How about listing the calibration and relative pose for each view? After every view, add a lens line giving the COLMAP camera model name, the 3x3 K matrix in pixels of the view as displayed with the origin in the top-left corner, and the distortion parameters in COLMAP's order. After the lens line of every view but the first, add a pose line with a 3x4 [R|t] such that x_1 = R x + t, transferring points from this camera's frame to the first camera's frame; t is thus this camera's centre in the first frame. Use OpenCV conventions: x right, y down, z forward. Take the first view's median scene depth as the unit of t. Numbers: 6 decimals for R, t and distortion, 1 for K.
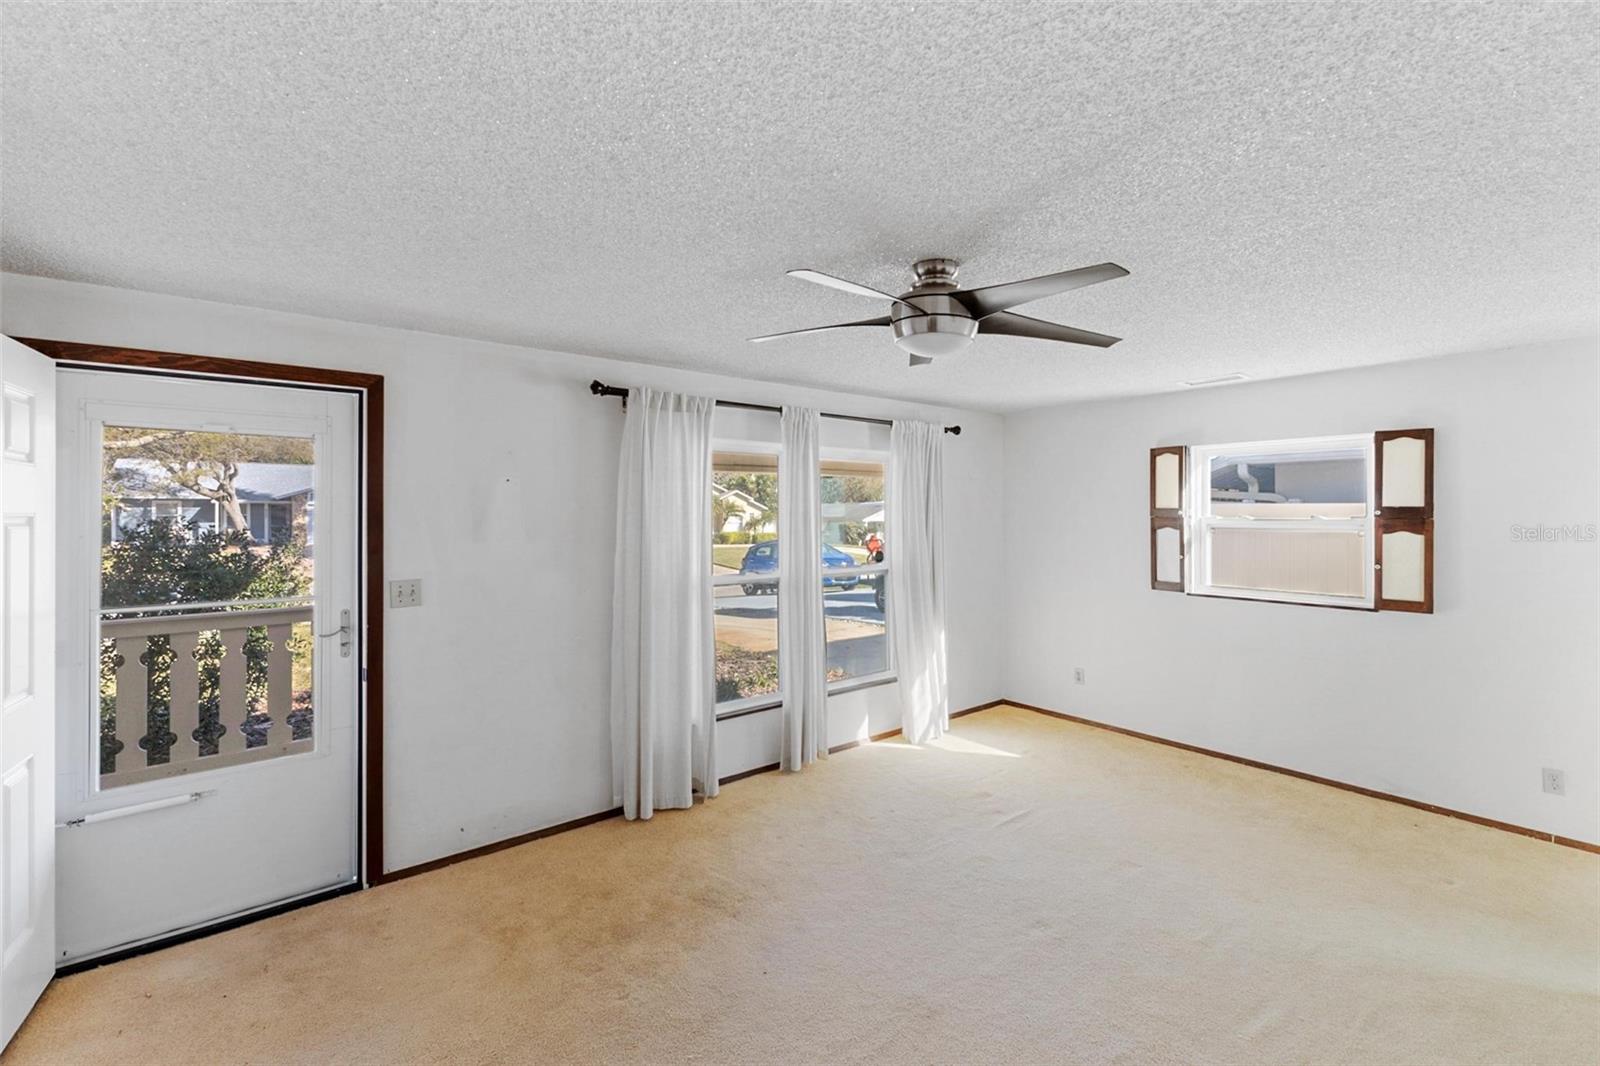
lens RADIAL K [[687.9, 0, 828.9], [0, 687.9, 512.0], [0, 0, 1]] dist [0.000813, -0.000066]
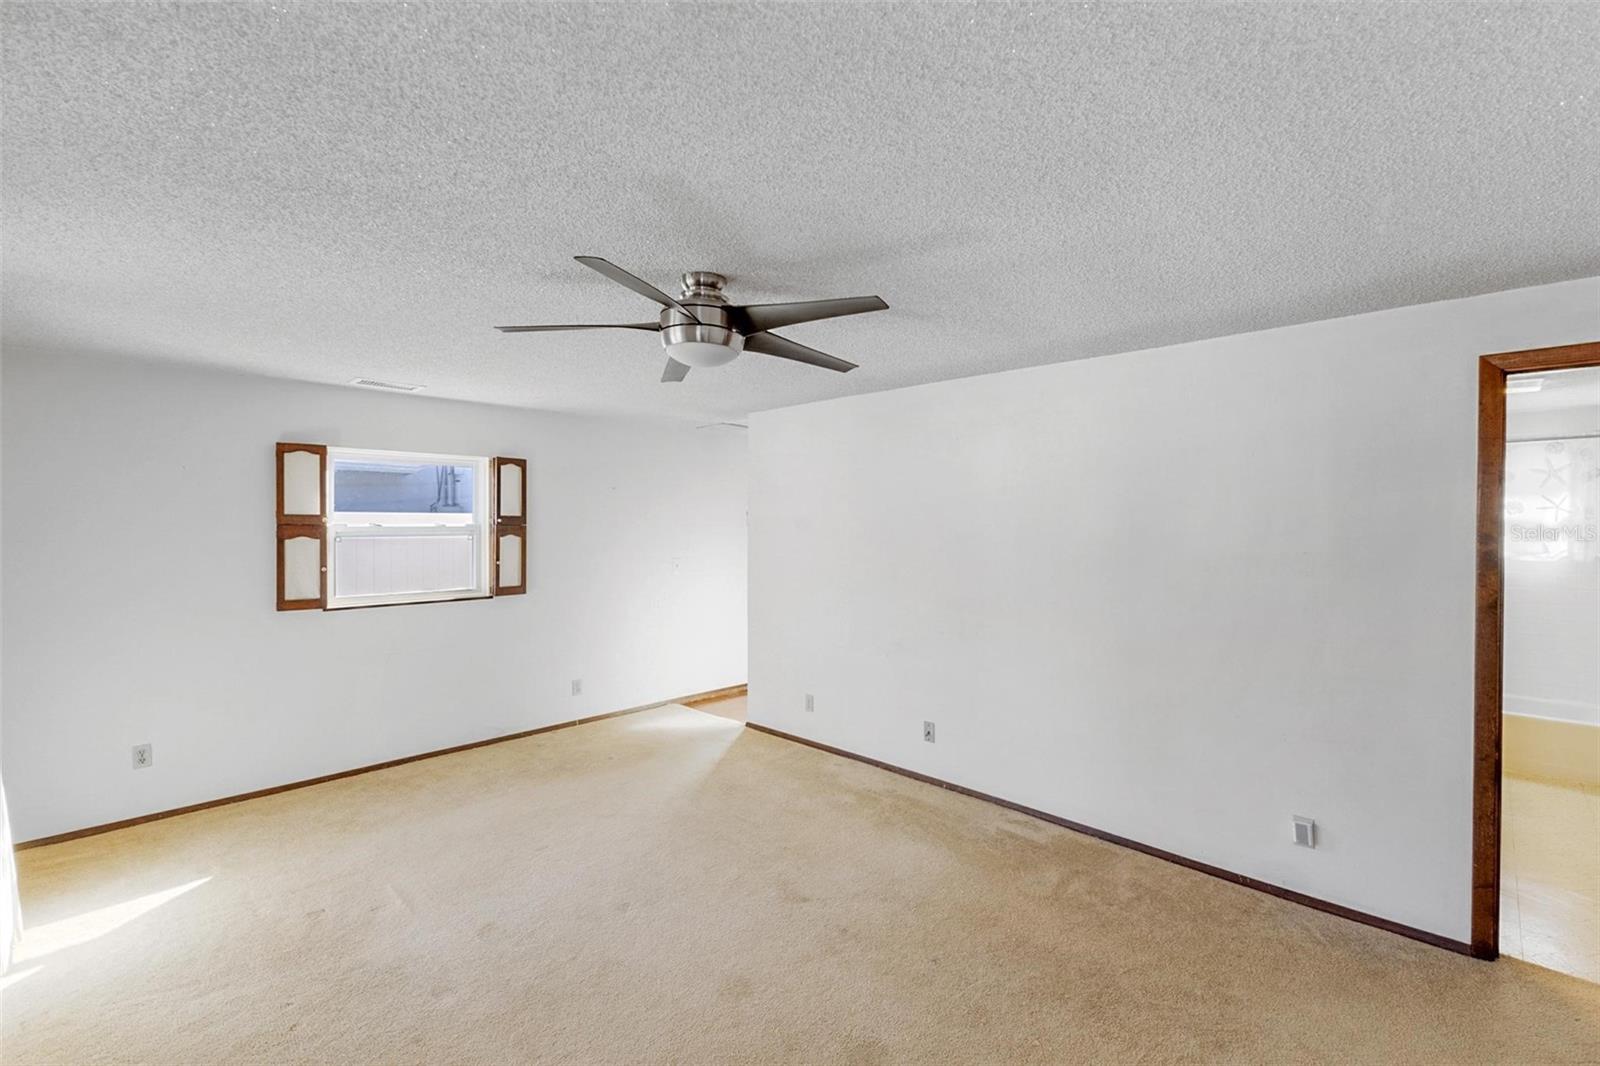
lens RADIAL K [[691.2, 0, 800.0], [0, 691.2, 533.0], [0, 0, 1]] dist [0.002156, 0.000019]
pose [[-0.105605, -0.018863, 0.994229, -0.517397], [-0.007394, 0.999807, 0.018184, -0.003178], [-0.994381, -0.005431, -0.105724, 0.555164]]
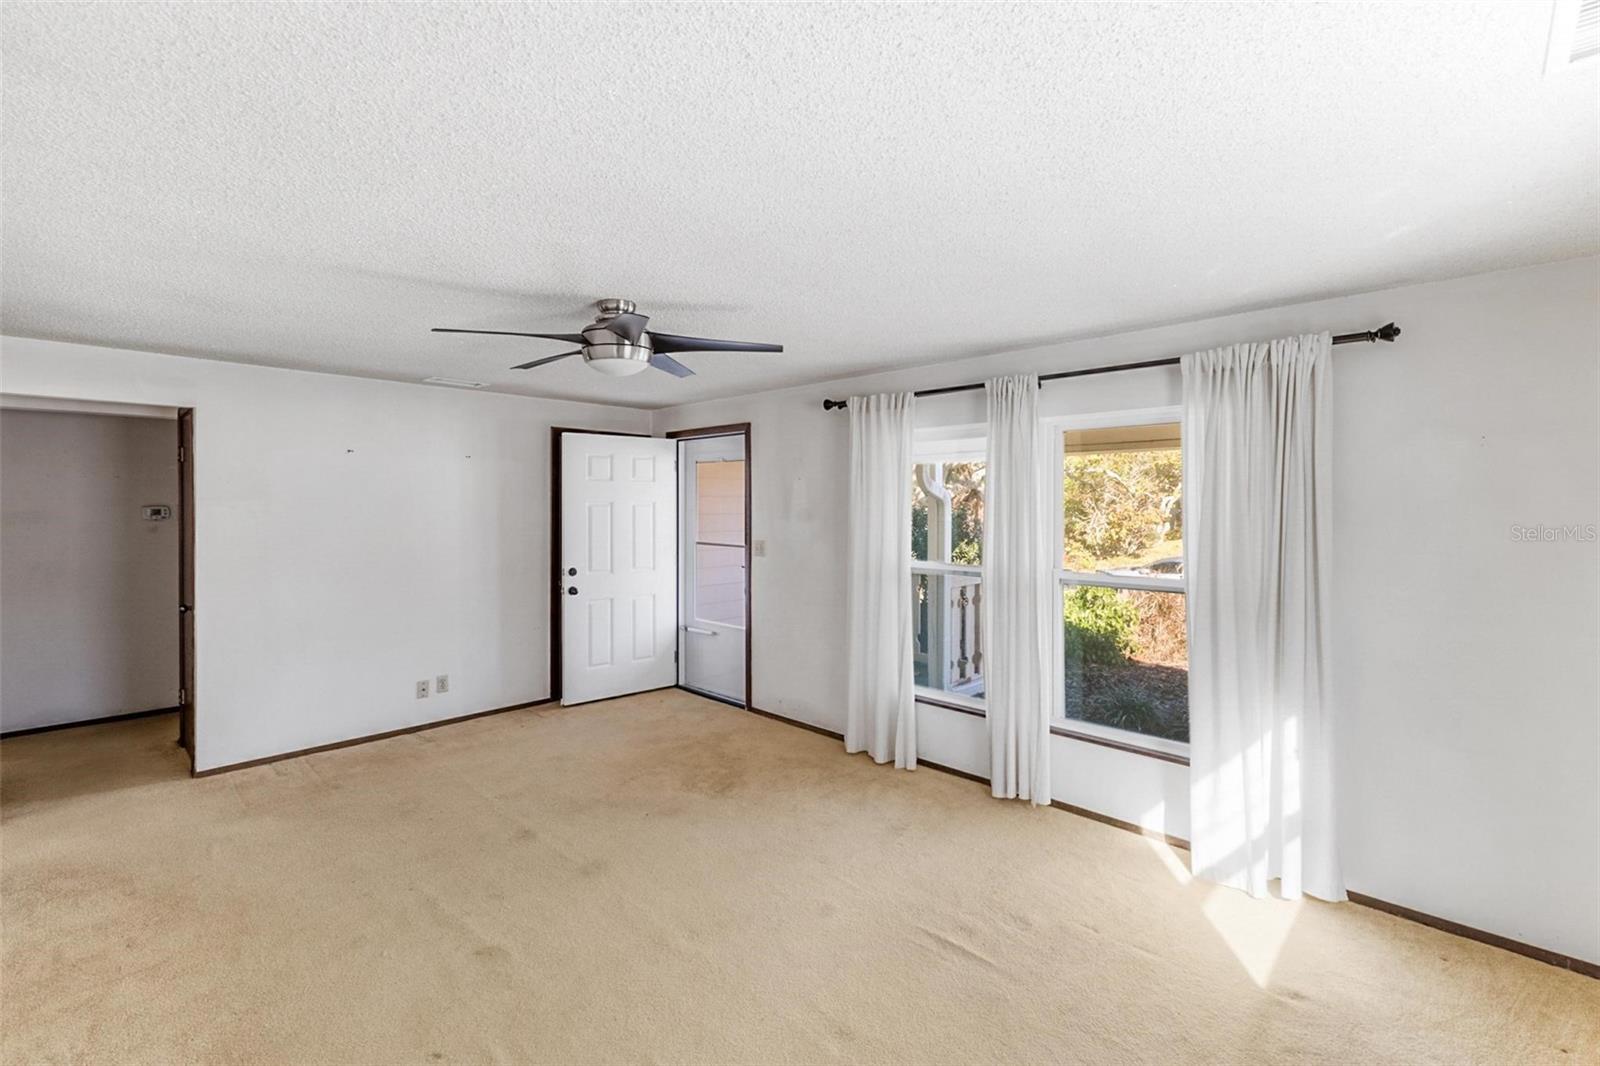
lens RADIAL K [[701.6, 0, 805.0], [0, 701.6, 505.1], [0, 0, 1]] dist [0.002411, 0.000253]
pose [[0.112030, 0.005731, -0.993688, 0.837209], [0.001399, 0.999981, 0.005925, 0.001846], [0.993704, -0.002054, 0.112020, 0.687812]]
